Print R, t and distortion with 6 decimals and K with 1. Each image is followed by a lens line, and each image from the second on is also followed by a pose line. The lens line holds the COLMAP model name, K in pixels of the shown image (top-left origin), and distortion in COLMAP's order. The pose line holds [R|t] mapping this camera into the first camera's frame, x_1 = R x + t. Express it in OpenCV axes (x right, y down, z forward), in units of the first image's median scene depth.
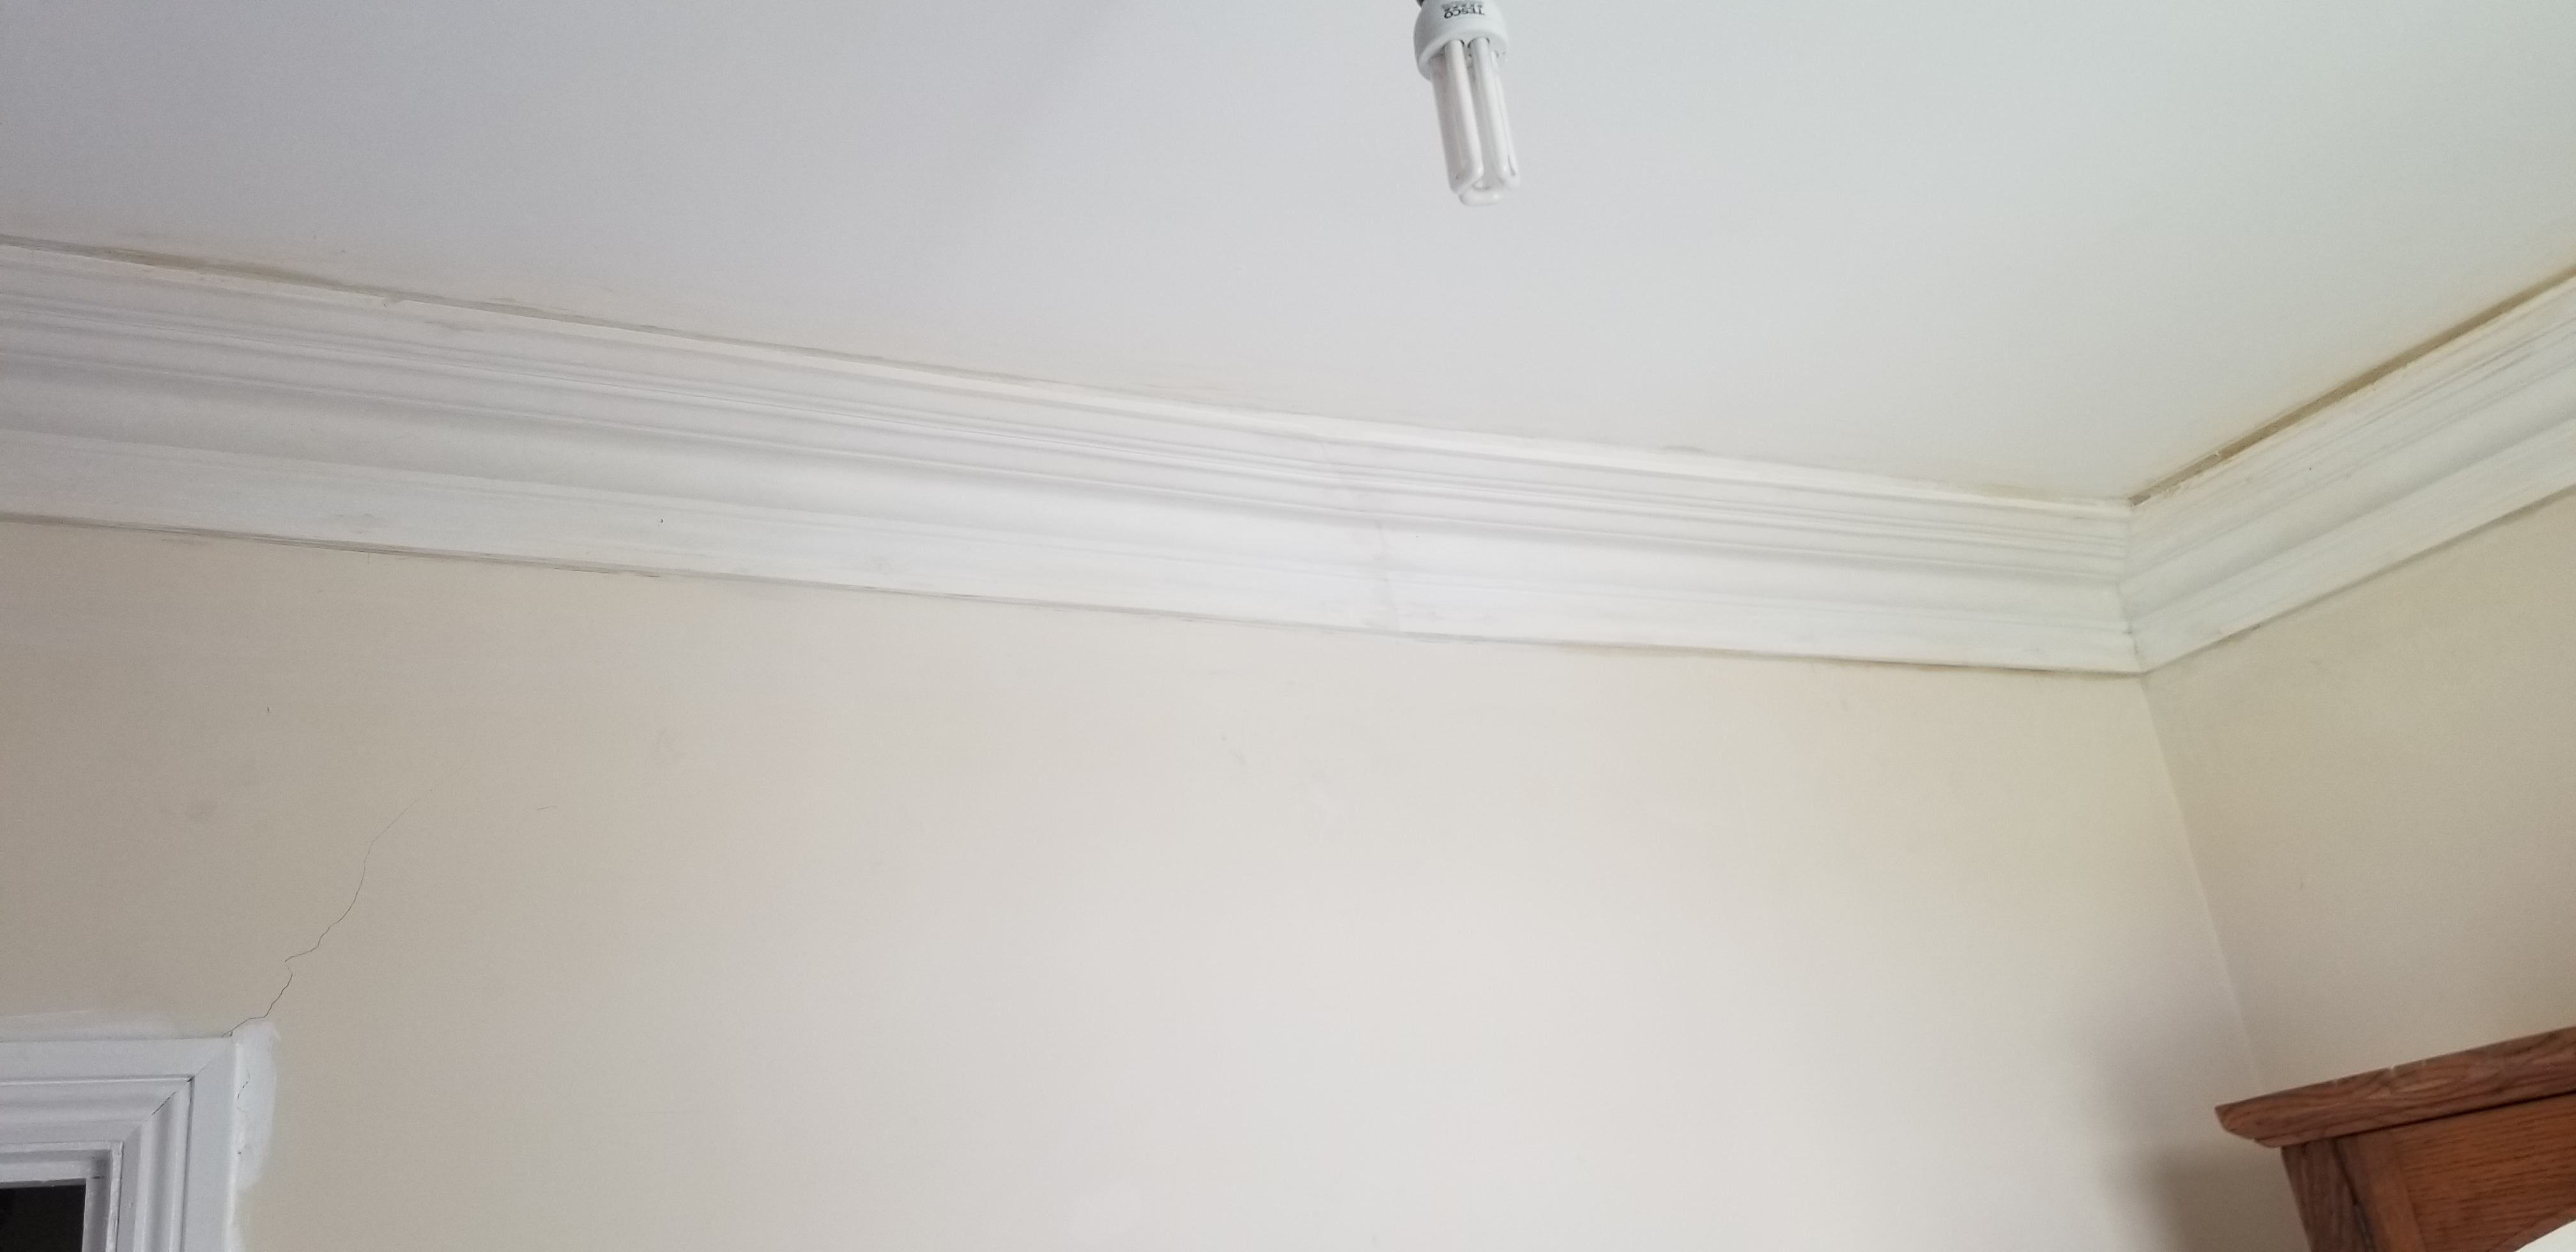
lens RADIAL K [[2005.0, 0, 1300.6], [0, 2005.0, 626.4], [0, 0, 1]] dist [0.065619, -0.113488]
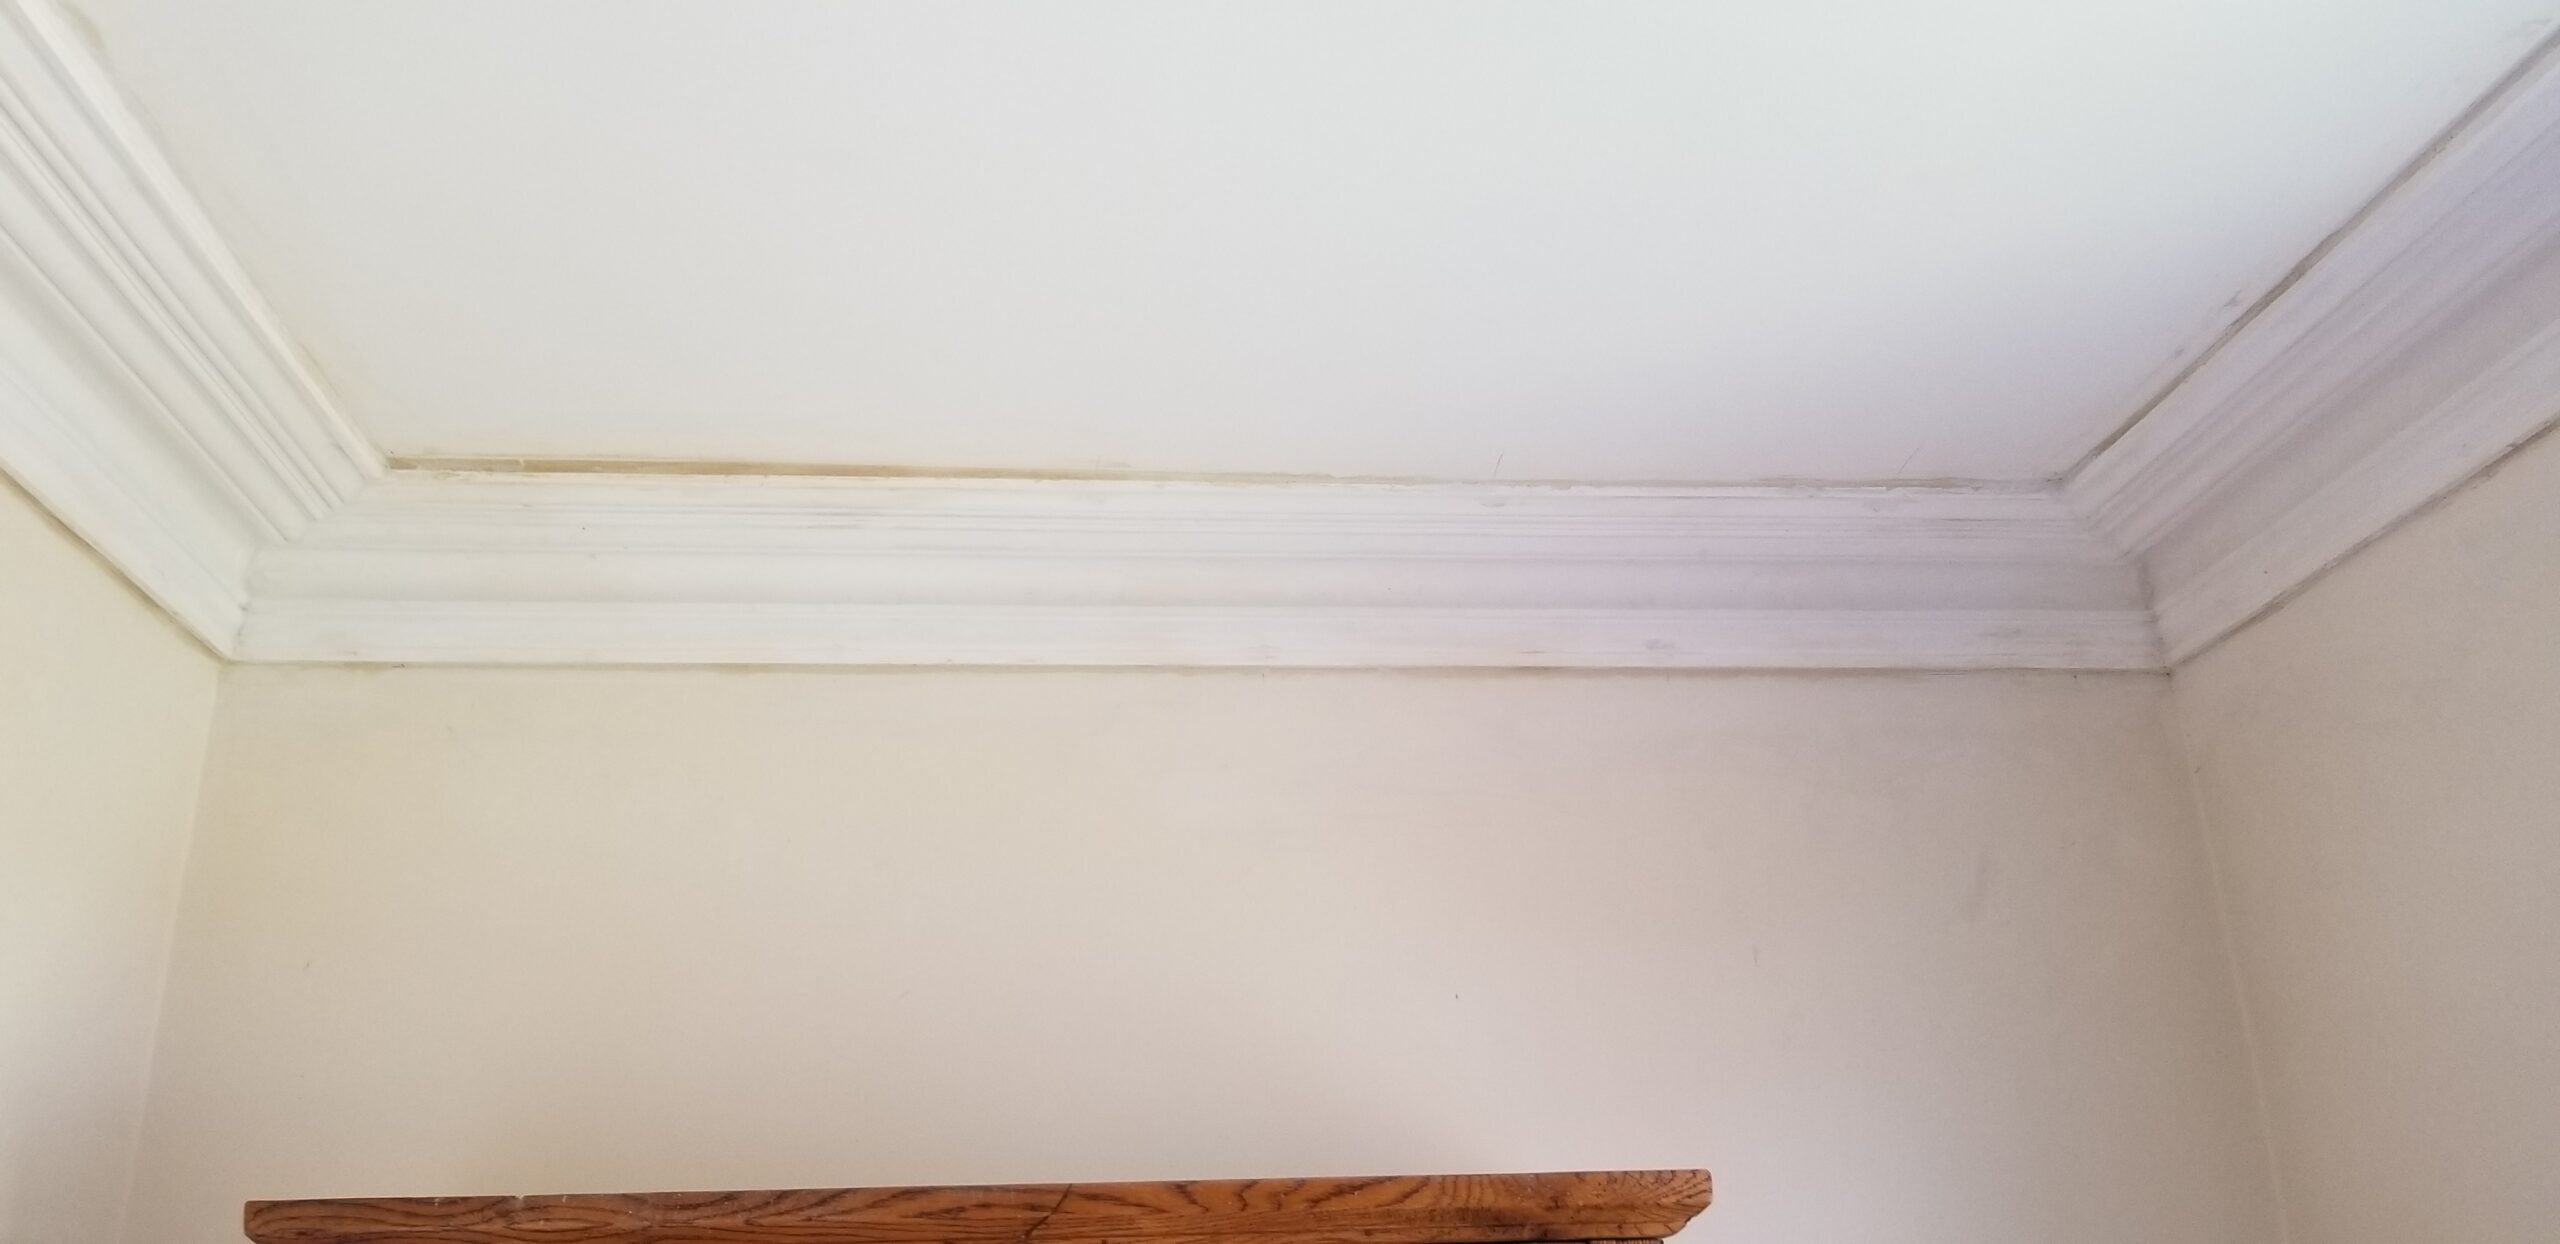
lens RADIAL K [[1992.7, 0, 1276.7], [0, 1992.7, 614.8], [0, 0, 1]] dist [0.065619, -0.113488]
pose [[0.397041, 0.435613, 0.807837, -0.077571], [-0.352285, 0.885099, -0.304132, 0.117867], [-0.847499, -0.163836, 0.504880, 0.290620]]
